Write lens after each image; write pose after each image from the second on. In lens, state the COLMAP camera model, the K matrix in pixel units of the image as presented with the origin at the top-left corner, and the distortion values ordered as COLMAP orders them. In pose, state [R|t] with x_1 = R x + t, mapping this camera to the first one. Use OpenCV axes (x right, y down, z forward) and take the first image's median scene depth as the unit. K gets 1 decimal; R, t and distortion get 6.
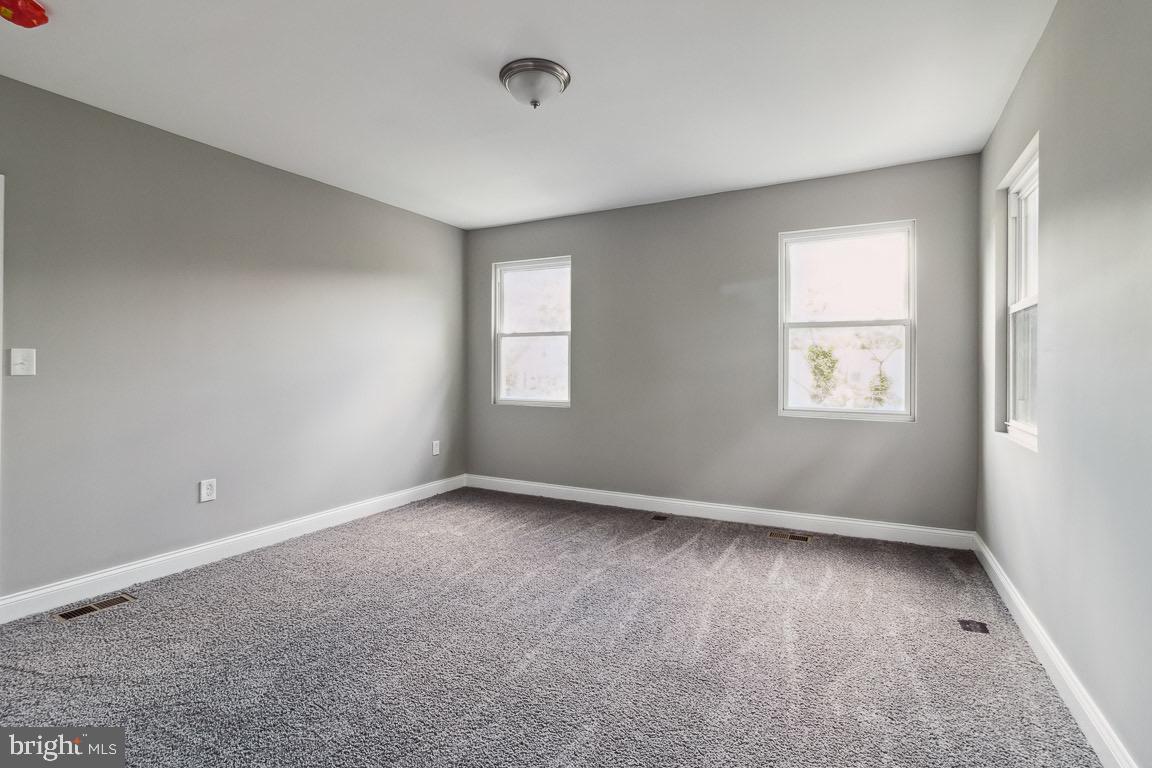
lens RADIAL K [[530.2, 0, 583.0], [0, 530.2, 362.4], [0, 0, 1]] dist [-0.001398, 0.000125]
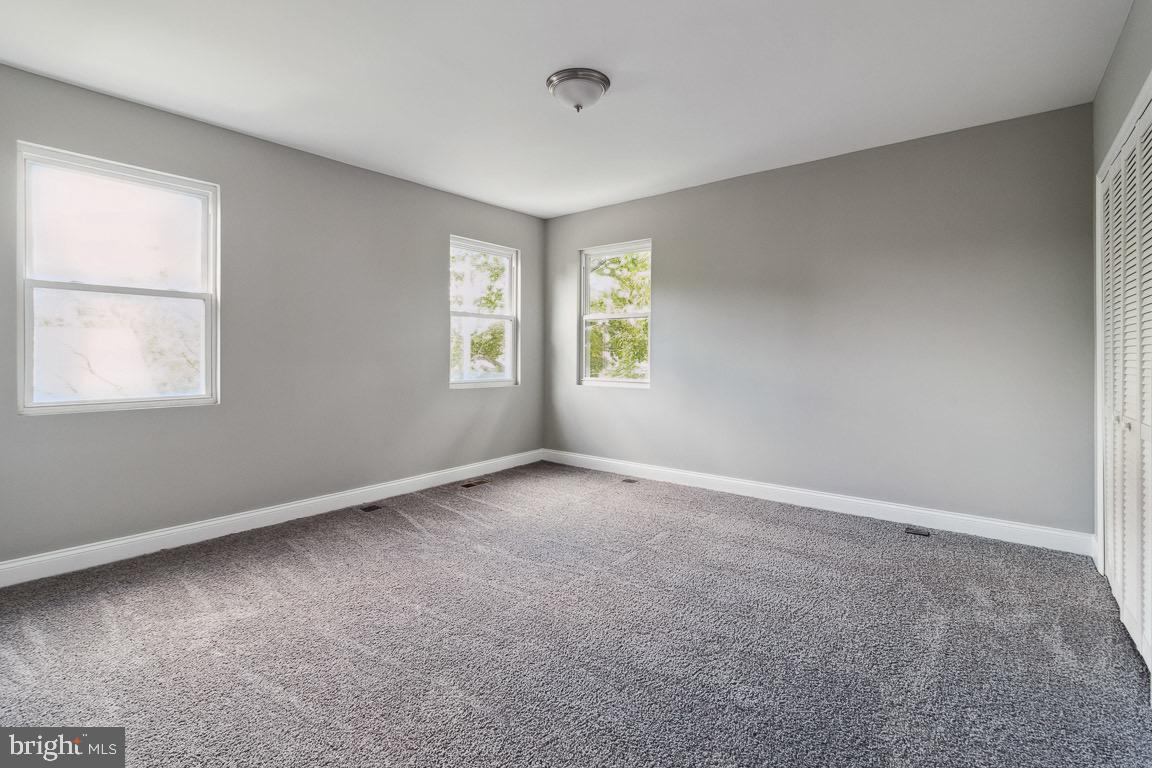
lens RADIAL K [[522.9, 0, 574.2], [0, 522.9, 352.5], [0, 0, 1]] dist [-0.000759, -0.000072]
pose [[0.207054, -0.000636, 0.978329, -0.766676], [-0.010849, 0.999937, 0.002946, 0.012914], [-0.978269, -0.011224, 0.207034, 0.513774]]
